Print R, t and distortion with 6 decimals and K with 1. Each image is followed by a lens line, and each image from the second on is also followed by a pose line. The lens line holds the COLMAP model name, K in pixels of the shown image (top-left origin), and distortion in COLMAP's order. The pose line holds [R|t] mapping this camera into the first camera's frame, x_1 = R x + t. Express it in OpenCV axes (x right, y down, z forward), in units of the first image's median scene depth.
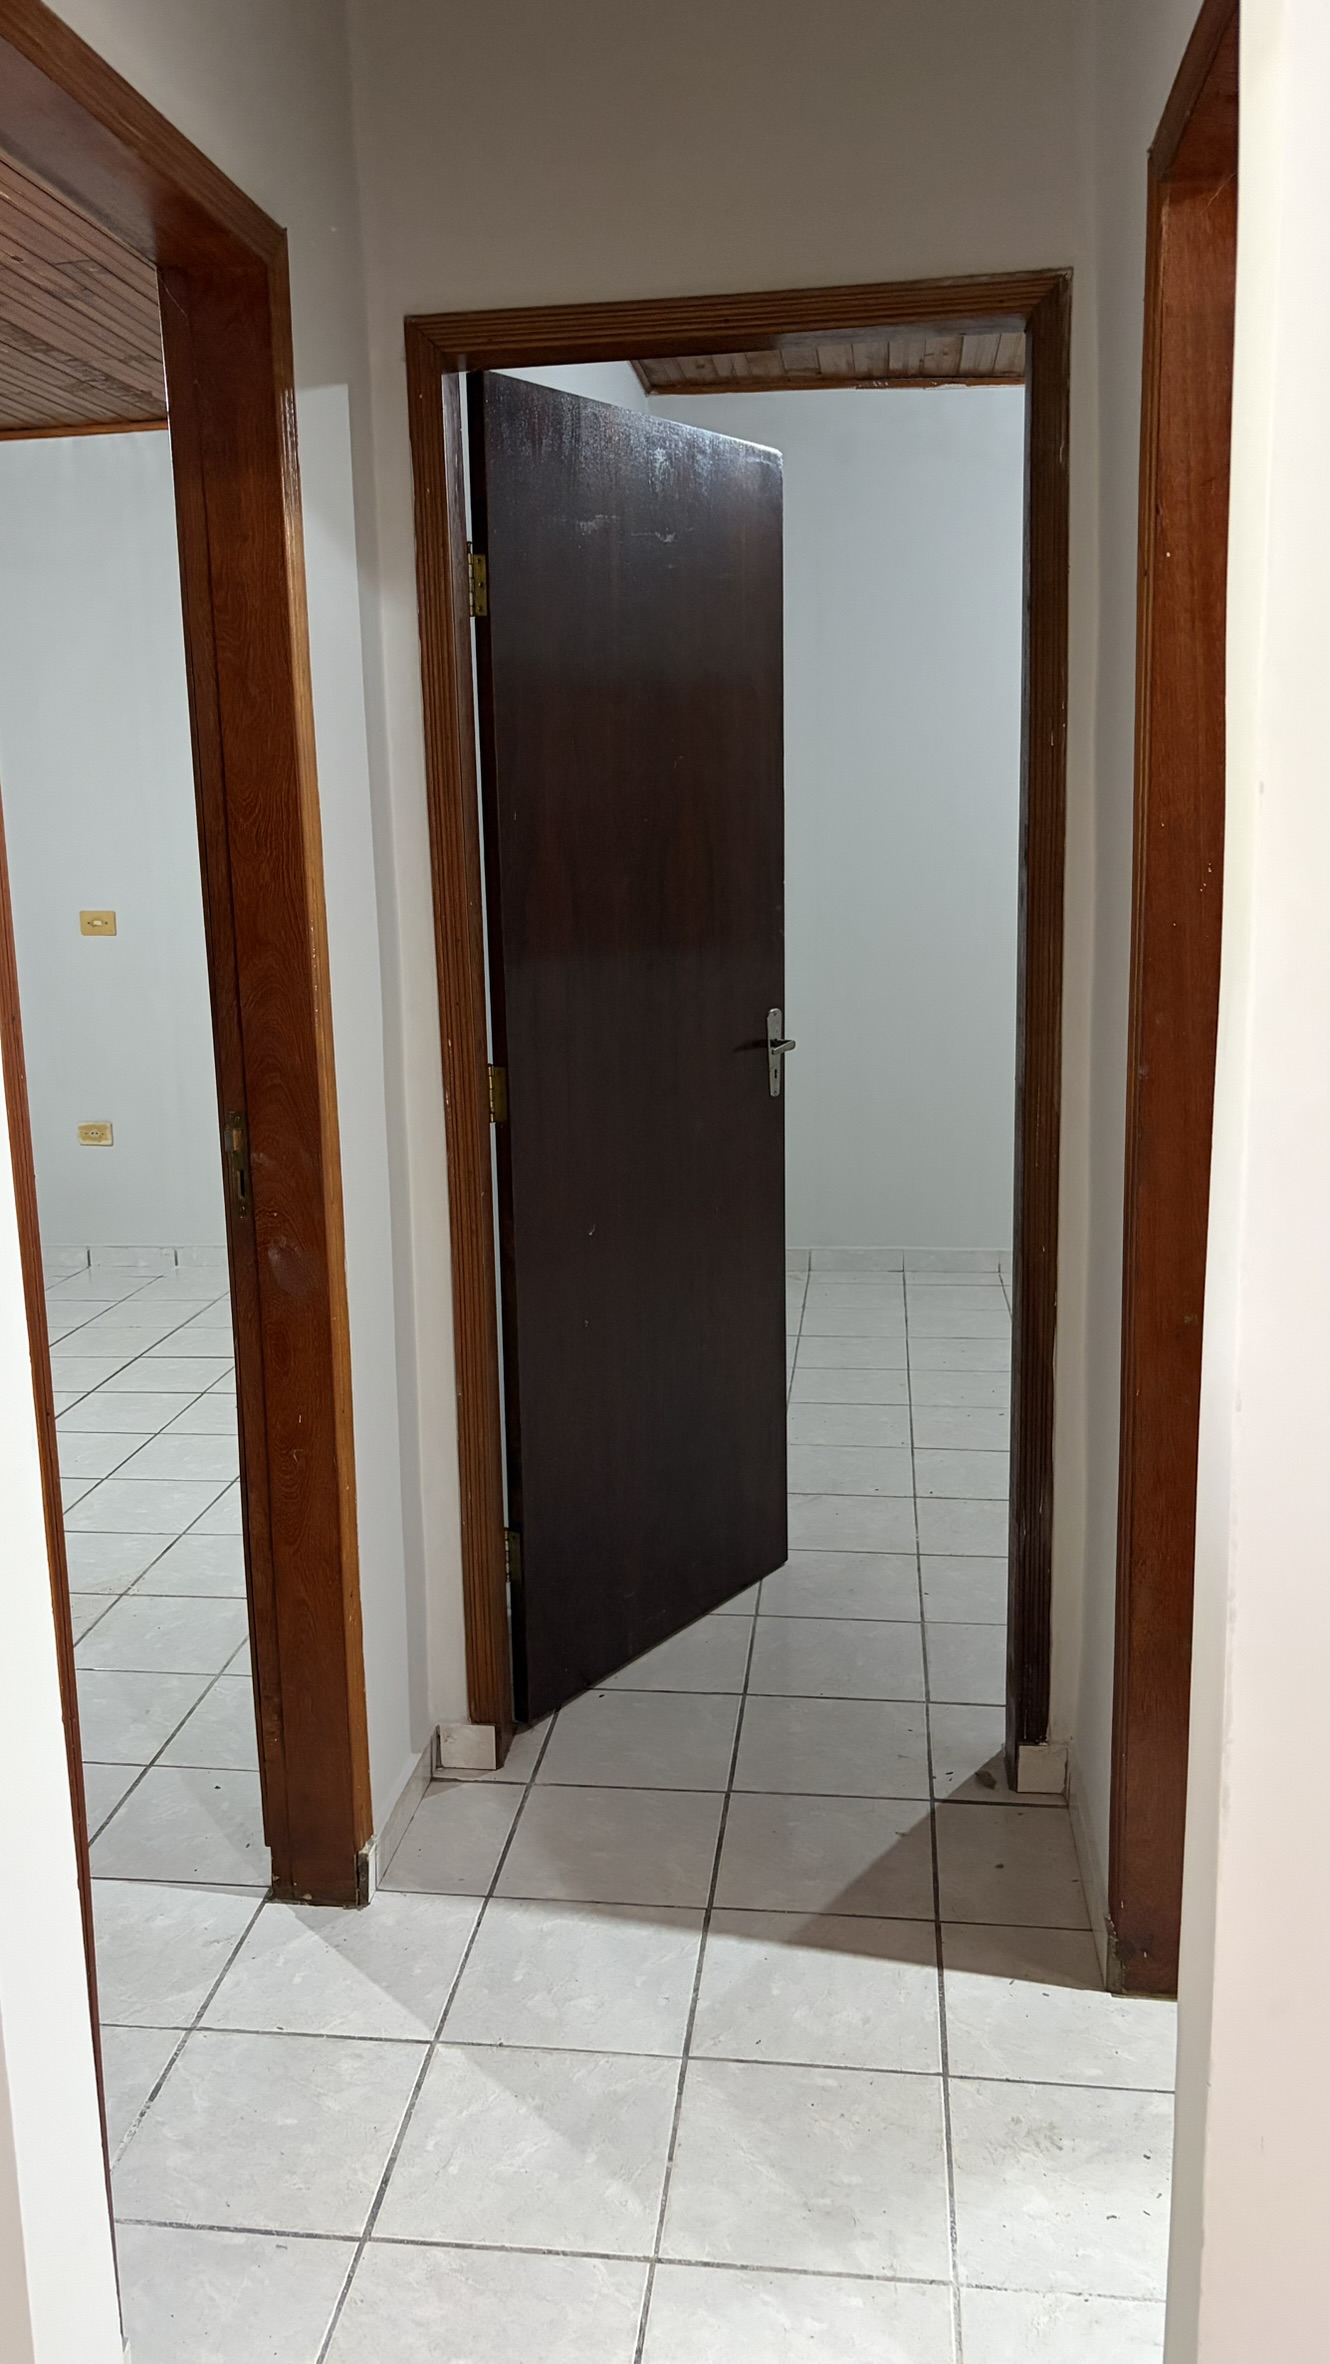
lens RADIAL K [[1805.1, 0, 664.4], [0, 1805.1, 1176.4], [0, 0, 1]] dist [0.059027, -0.070708]
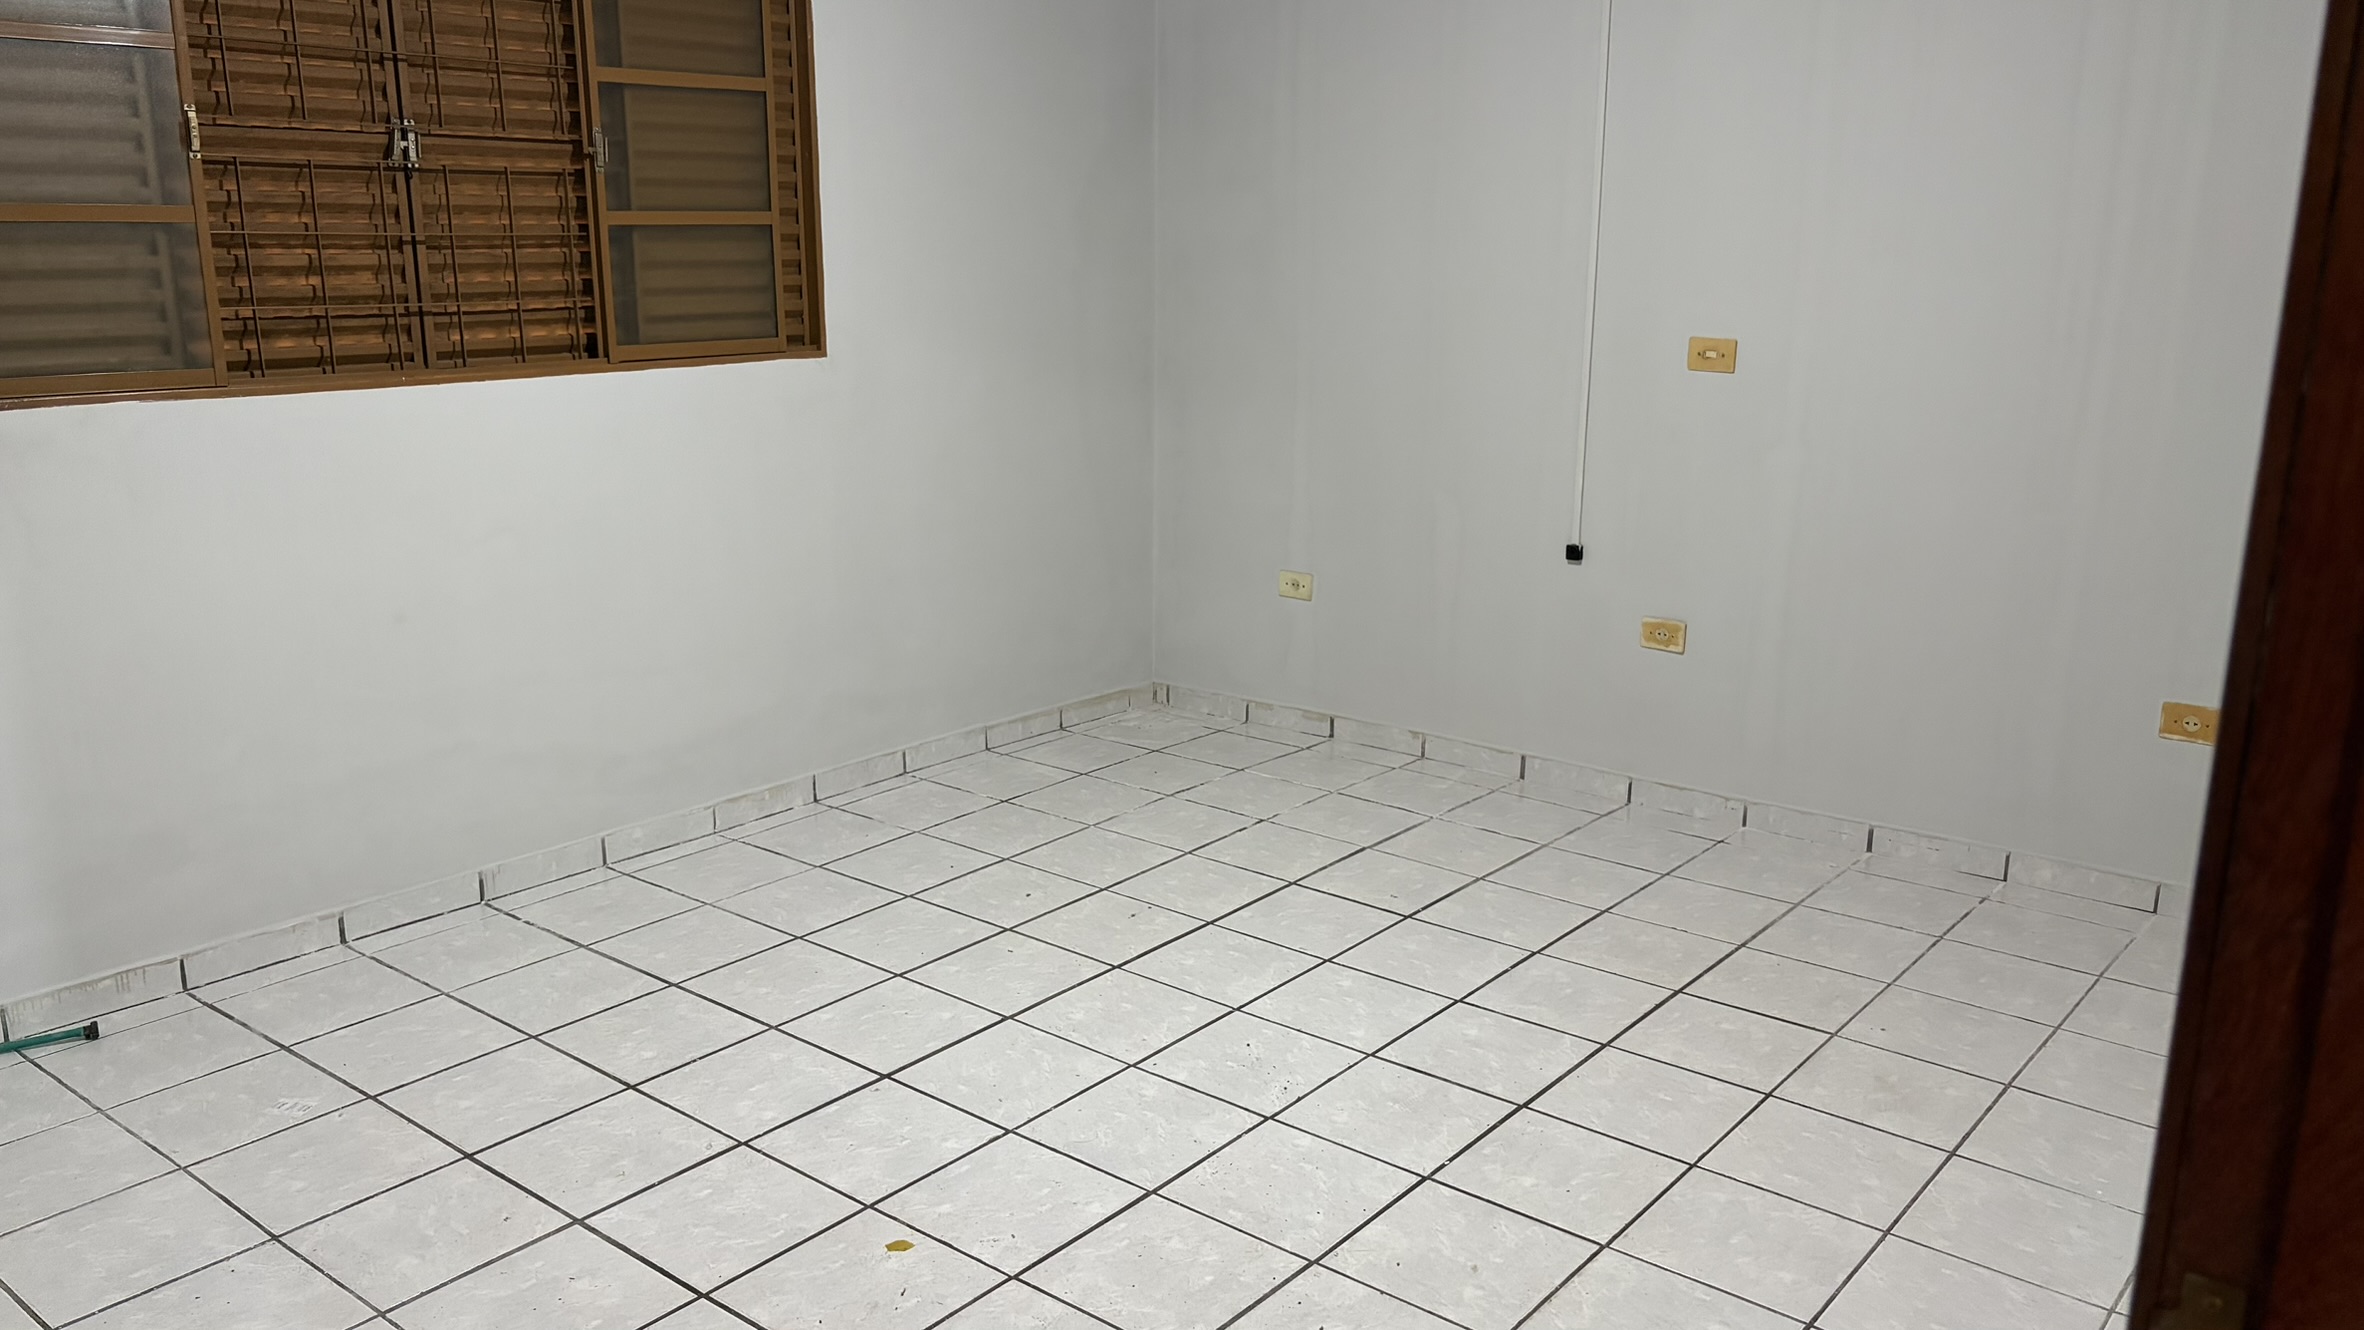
lens RADIAL K [[1805.1, 0, 1164.9], [0, 1805.1, 669.3], [0, 0, 1]] dist [0.059027, -0.070708]
pose [[0.837482, 0.154417, -0.524194, -0.093206], [-0.125687, 0.987958, 0.090228, -0.052653], [0.531814, -0.009680, 0.846806, 0.261385]]
